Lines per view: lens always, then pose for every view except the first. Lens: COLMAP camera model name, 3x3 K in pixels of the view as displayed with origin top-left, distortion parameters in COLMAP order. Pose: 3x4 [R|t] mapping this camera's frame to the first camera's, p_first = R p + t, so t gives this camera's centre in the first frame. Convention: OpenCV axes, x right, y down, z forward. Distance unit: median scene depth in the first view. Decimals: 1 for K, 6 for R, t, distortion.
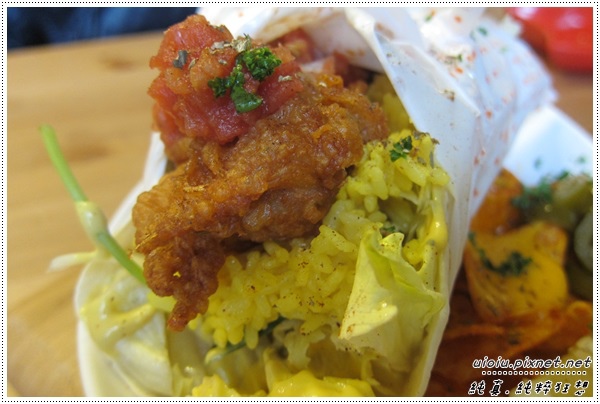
lens RADIAL K [[452.8, 0, 283.7], [0, 452.8, 201.8], [0, 0, 1]] dist [-0.005034, -0.000054]
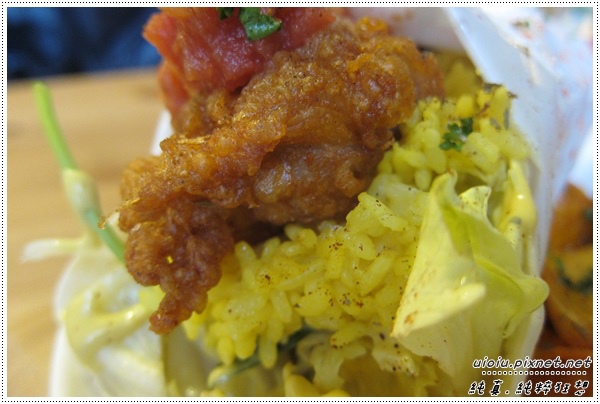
lens RADIAL K [[433.1, 0, 287.6], [0, 433.1, 201.7], [0, 0, 1]] dist [-0.006805, -0.000887]
pose [[0.996872, 0.008955, -0.078520, 0.020689], [-0.016734, 0.994949, -0.098981, 0.133376], [0.077237, 0.099985, 0.991987, 0.282868]]
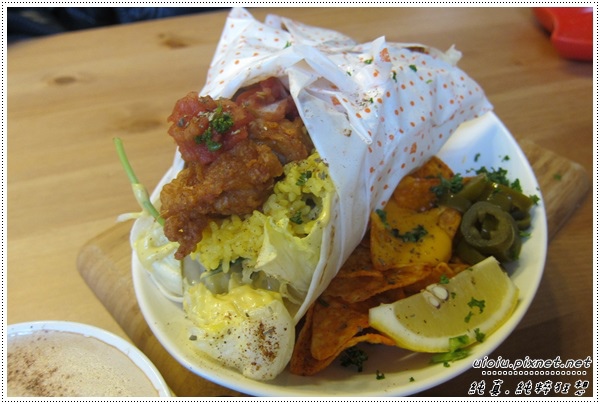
lens RADIAL K [[476.1, 0, 300.0], [0, 476.1, 202.0], [0, 0, 1]] dist [-0.049487, 0.001905]
pose [[0.992199, 0.060531, -0.108983, 0.469042], [-0.045748, 0.990009, 0.133374, -0.246126], [0.115968, -0.127348, 0.985055, -0.886773]]
